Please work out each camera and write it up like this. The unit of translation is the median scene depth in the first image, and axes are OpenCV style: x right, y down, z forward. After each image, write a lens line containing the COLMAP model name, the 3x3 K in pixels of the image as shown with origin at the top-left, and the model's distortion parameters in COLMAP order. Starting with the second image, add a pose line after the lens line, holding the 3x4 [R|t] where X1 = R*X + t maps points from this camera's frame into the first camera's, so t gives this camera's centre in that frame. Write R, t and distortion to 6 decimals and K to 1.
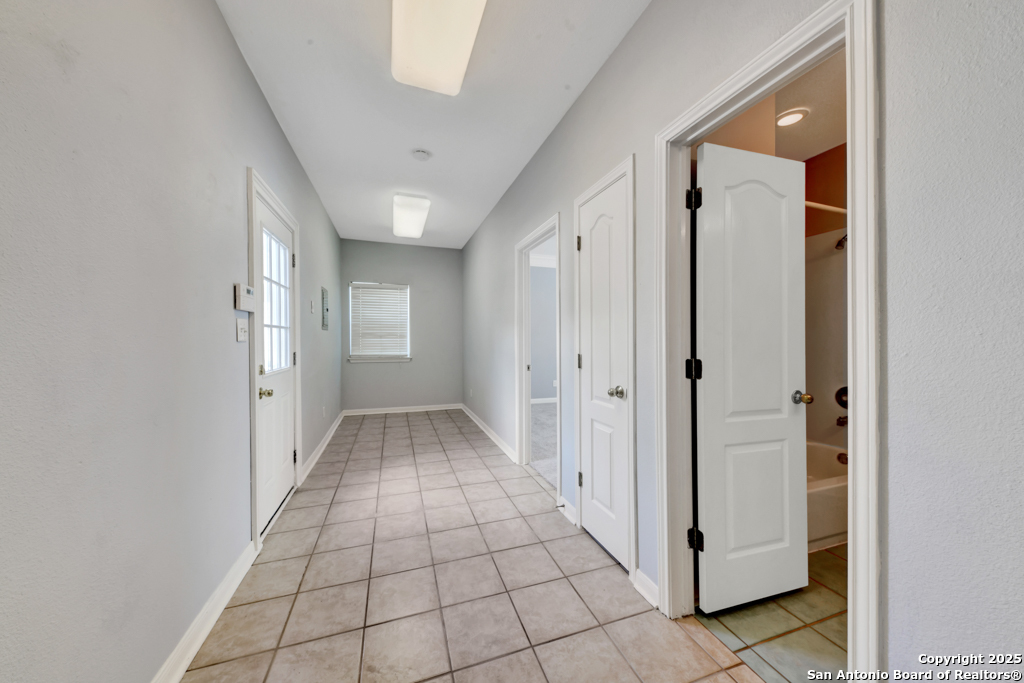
lens RADIAL K [[356.7, 0, 517.7], [0, 356.7, 339.9], [0, 0, 1]] dist [-0.012012, -0.000299]
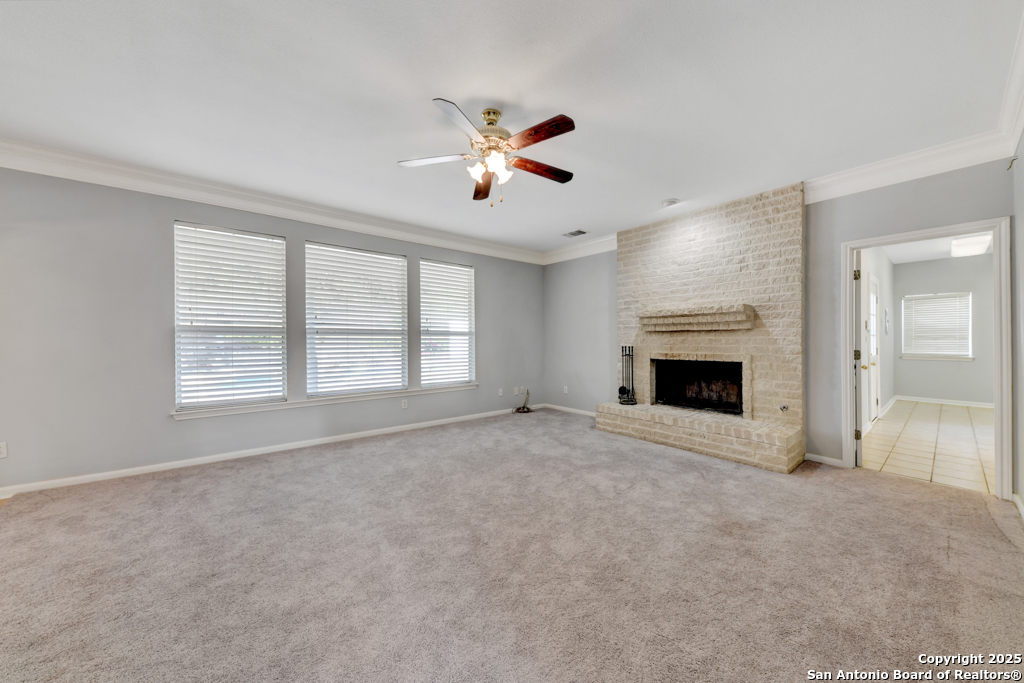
lens RADIAL K [[356.7, 0, 521.5], [0, 356.7, 344.8], [0, 0, 1]] dist [-0.012012, -0.000299]
pose [[0.345520, 0.011680, -0.938339, 0.259961], [-0.001870, 0.999929, 0.011758, -0.000135], [0.938410, -0.002308, 0.345517, -0.773979]]
